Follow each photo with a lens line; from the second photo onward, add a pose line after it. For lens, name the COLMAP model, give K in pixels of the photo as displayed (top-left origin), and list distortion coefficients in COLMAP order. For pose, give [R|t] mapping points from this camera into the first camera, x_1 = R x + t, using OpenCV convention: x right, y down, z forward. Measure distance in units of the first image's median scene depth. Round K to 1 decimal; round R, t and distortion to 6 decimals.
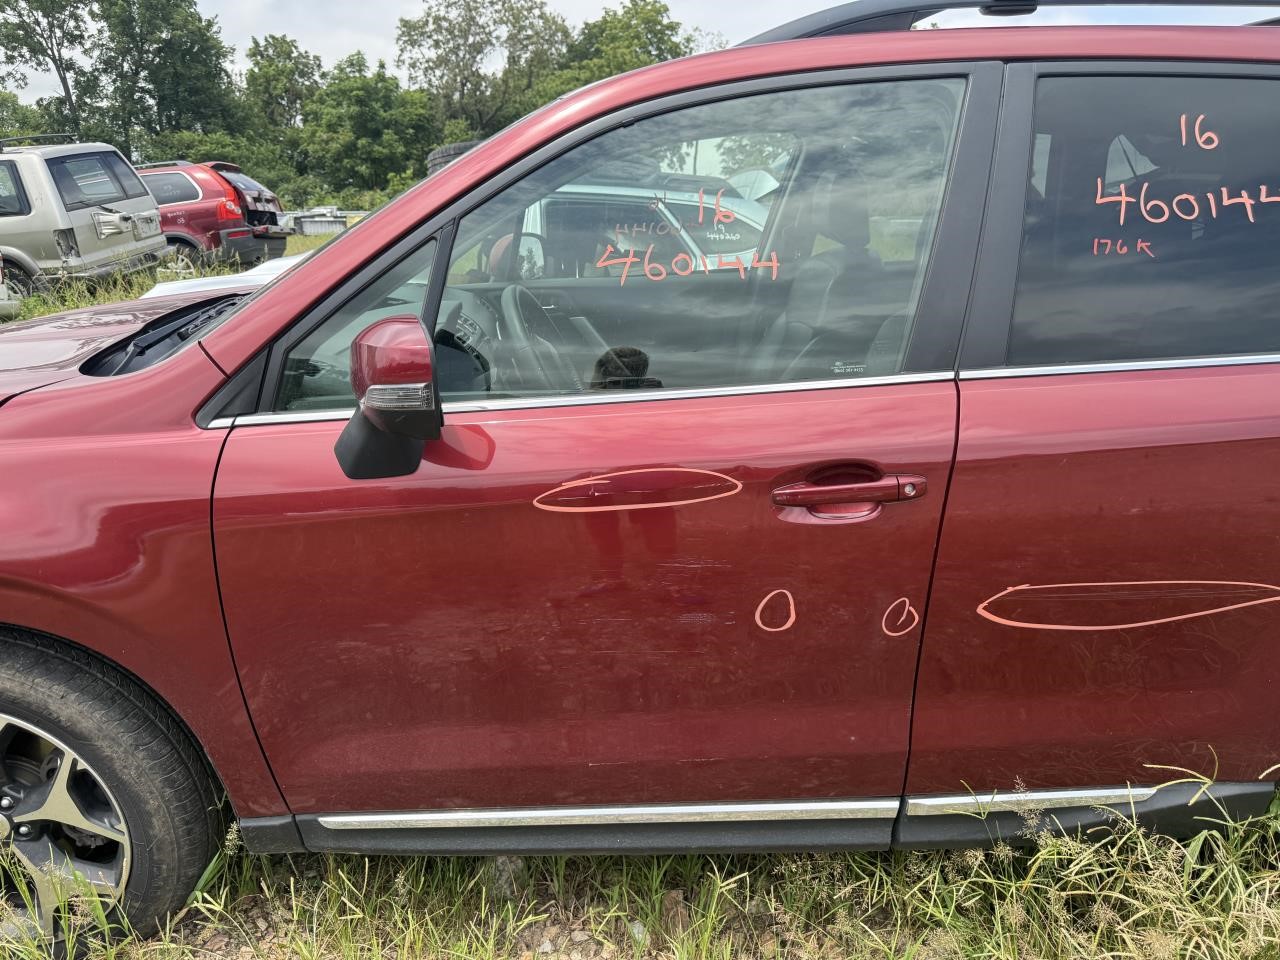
lens RADIAL K [[917.3, 0, 637.0], [0, 917.3, 489.1], [0, 0, 1]] dist [0.007380, -0.004967]
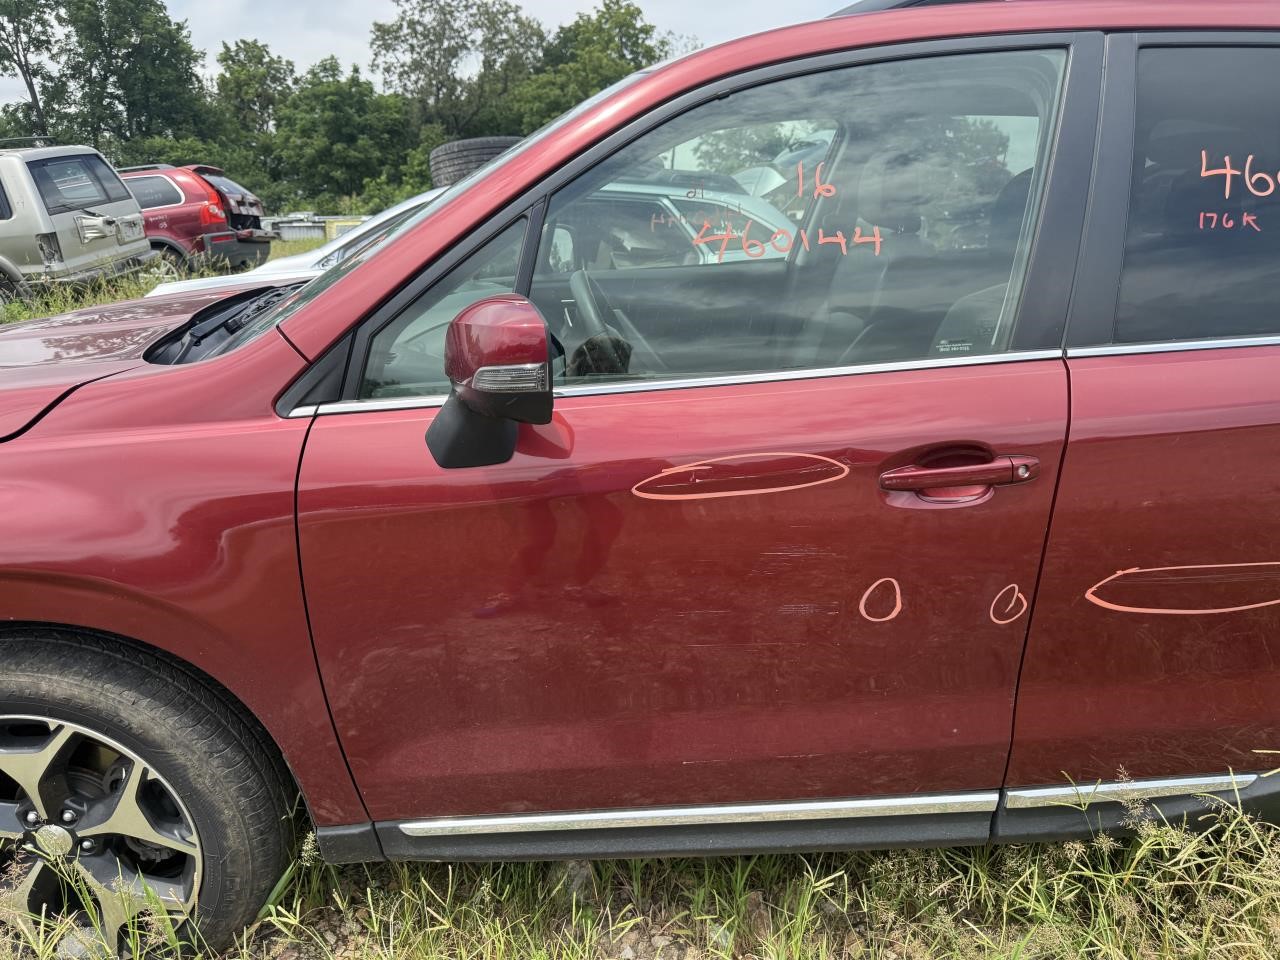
lens RADIAL K [[917.8, 0, 639.6], [0, 917.8, 491.1], [0, 0, 1]] dist [0.009093, -0.007106]
pose [[0.999595, -0.014205, 0.024667, -0.020428], [0.014265, 0.999896, -0.002287, 0.002799], [-0.024632, 0.002638, 0.999693, 0.006133]]
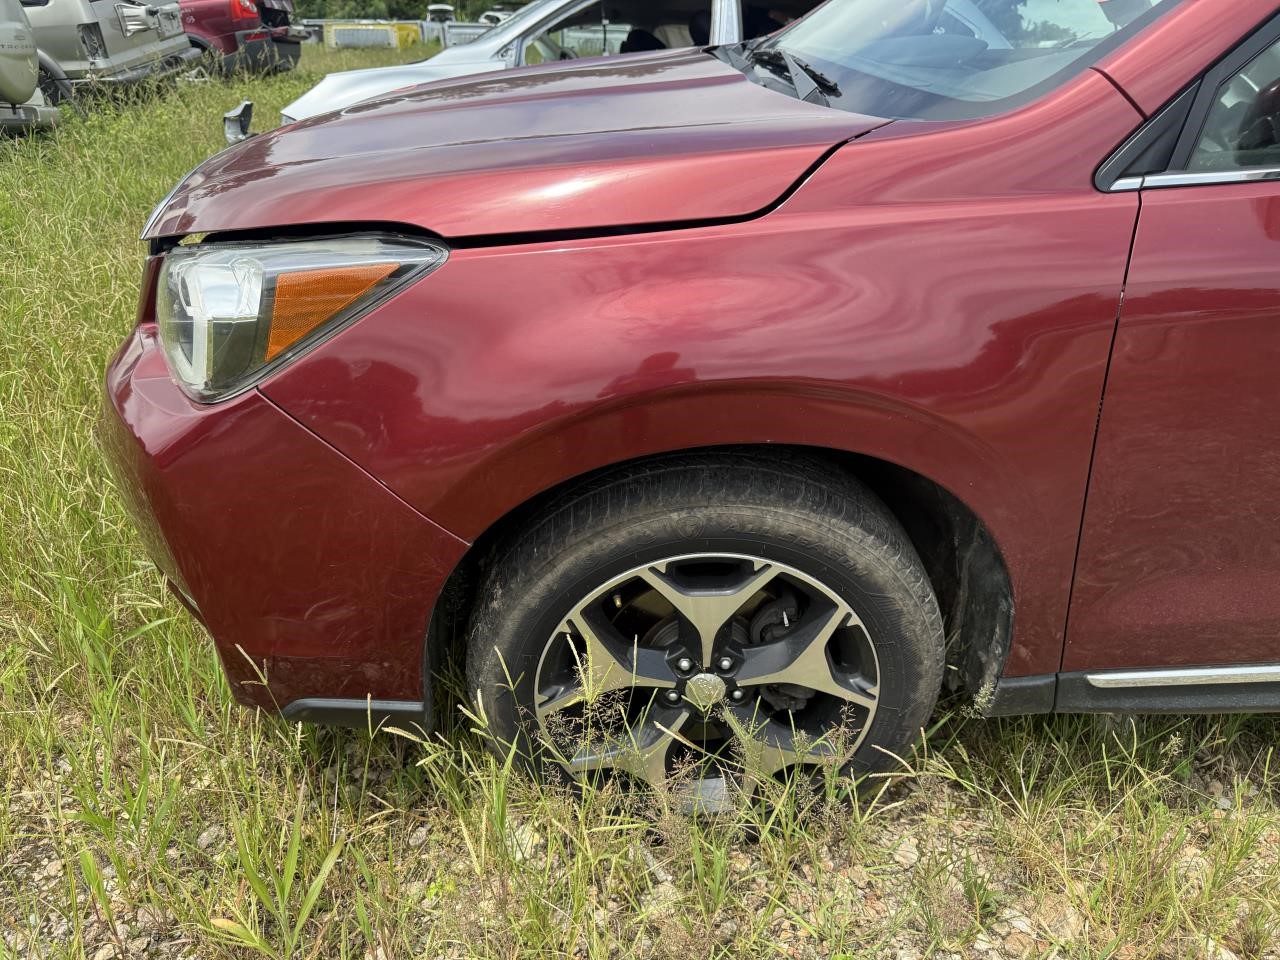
lens RADIAL K [[917.8, 0, 639.6], [0, 917.8, 491.1], [0, 0, 1]] dist [0.009093, -0.007106]
pose [[0.999029, -0.010671, 0.042755, -0.141439], [0.003159, 0.985082, 0.172059, 0.007221], [-0.043953, -0.171757, 0.984158, 0.036647]]
